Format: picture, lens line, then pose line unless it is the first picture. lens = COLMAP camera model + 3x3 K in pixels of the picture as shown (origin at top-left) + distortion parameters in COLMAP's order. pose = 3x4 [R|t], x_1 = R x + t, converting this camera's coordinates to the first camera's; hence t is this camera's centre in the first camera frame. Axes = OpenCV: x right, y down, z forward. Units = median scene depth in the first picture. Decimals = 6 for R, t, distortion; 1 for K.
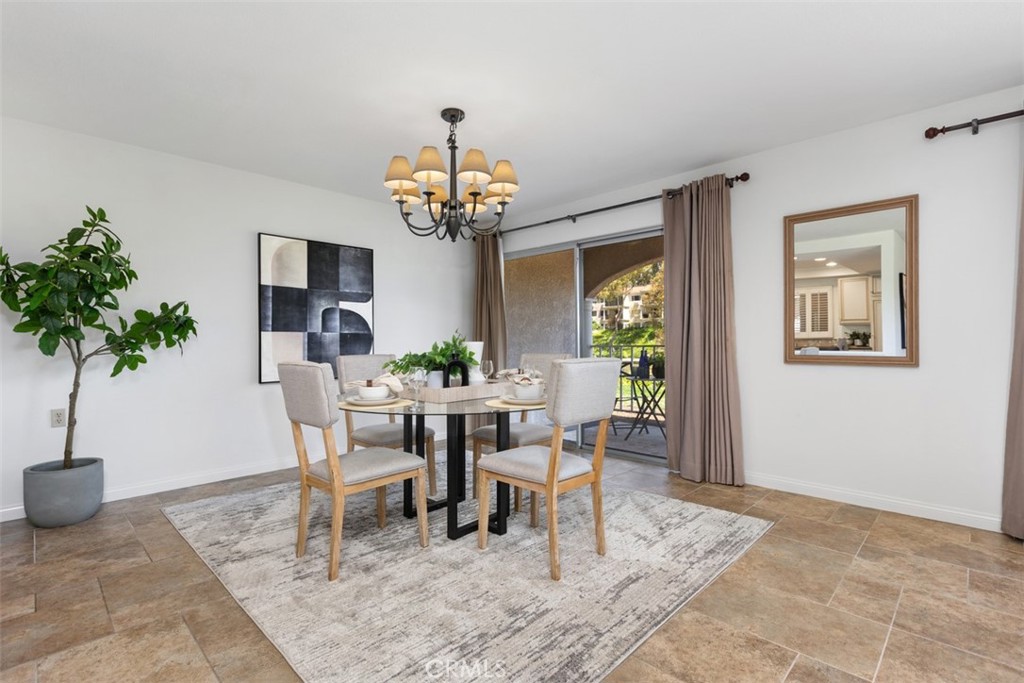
lens RADIAL K [[482.9, 0, 510.9], [0, 482.9, 340.4], [0, 0, 1]] dist [-0.000319, -0.000043]
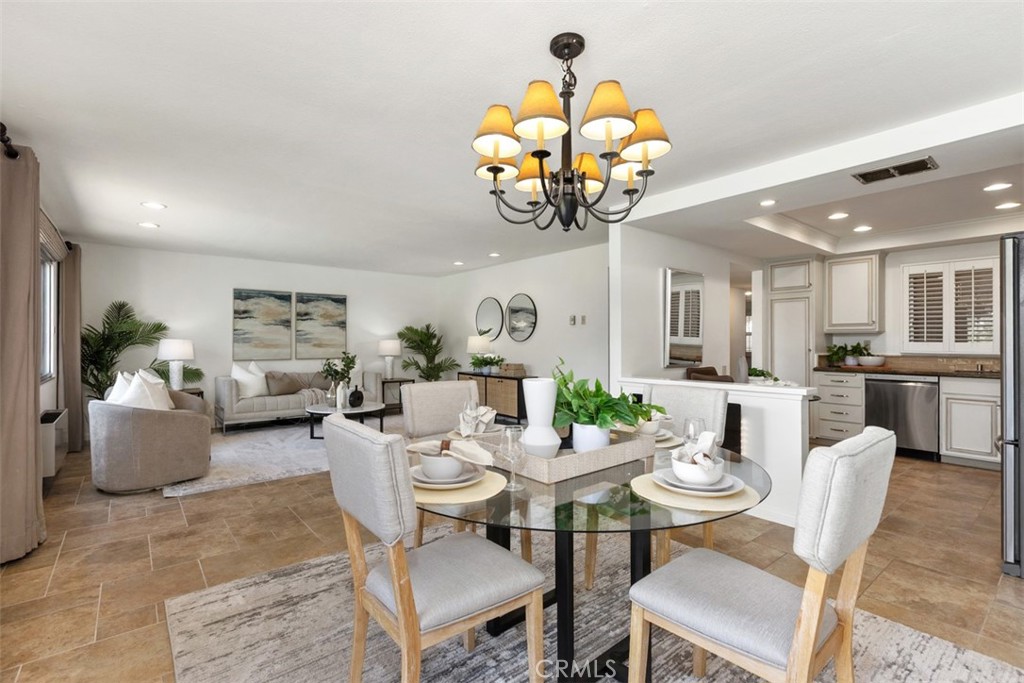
lens RADIAL K [[463.0, 0, 507.8], [0, 463.0, 343.3], [0, 0, 1]] dist [-0.000049, -0.000269]
pose [[-0.993712, 0.003196, 0.111918, -0.129461], [0.002563, 0.999980, -0.005800, -0.050118], [-0.111935, -0.005477, -0.993700, 2.019296]]
